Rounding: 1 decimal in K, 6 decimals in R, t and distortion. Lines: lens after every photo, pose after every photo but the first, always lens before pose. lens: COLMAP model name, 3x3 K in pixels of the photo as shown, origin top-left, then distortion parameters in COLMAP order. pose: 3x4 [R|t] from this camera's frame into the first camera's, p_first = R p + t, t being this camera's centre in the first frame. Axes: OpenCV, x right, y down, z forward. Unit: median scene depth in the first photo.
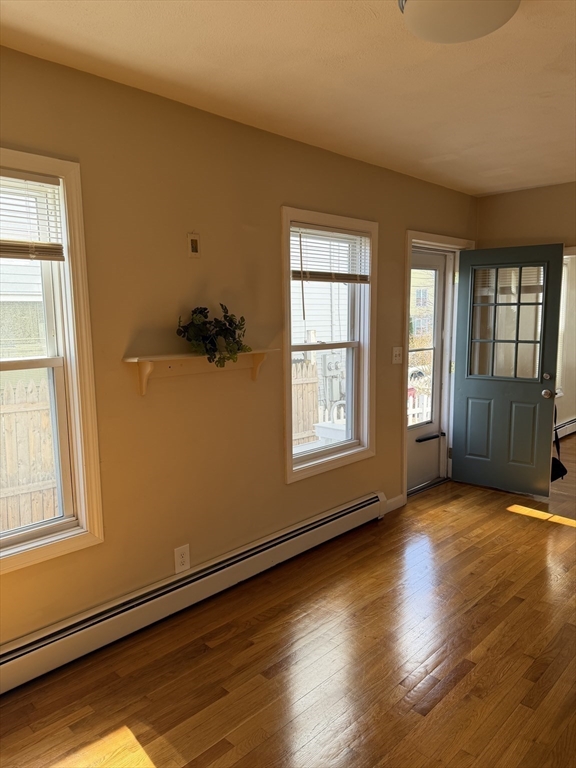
lens RADIAL K [[542.6, 0, 289.4], [0, 542.6, 383.4], [0, 0, 1]] dist [0.077044, -0.087853]
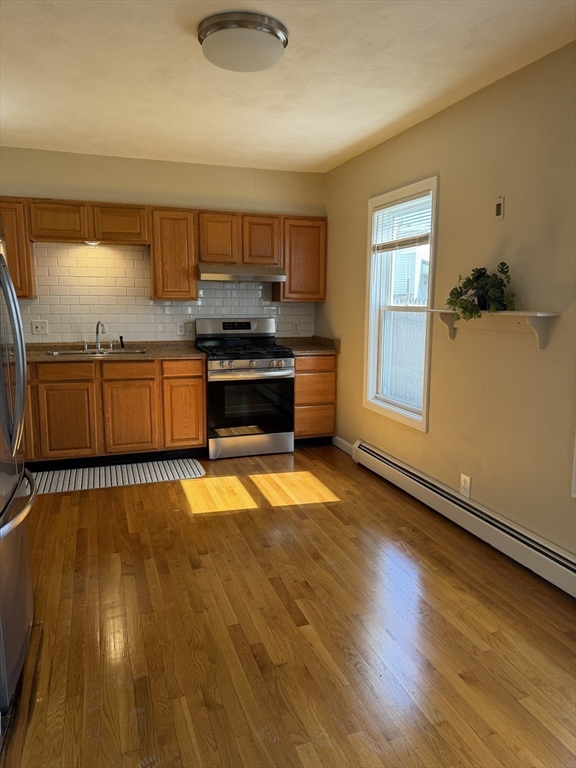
lens RADIAL K [[542.6, 0, 289.4], [0, 542.6, 383.4], [0, 0, 1]] dist [0.077044, -0.087853]
pose [[-0.444216, 0.155362, -0.882346, 0.823013], [-0.101794, 0.969720, 0.221995, -0.097373], [0.890118, 0.188431, -0.414950, 0.937204]]
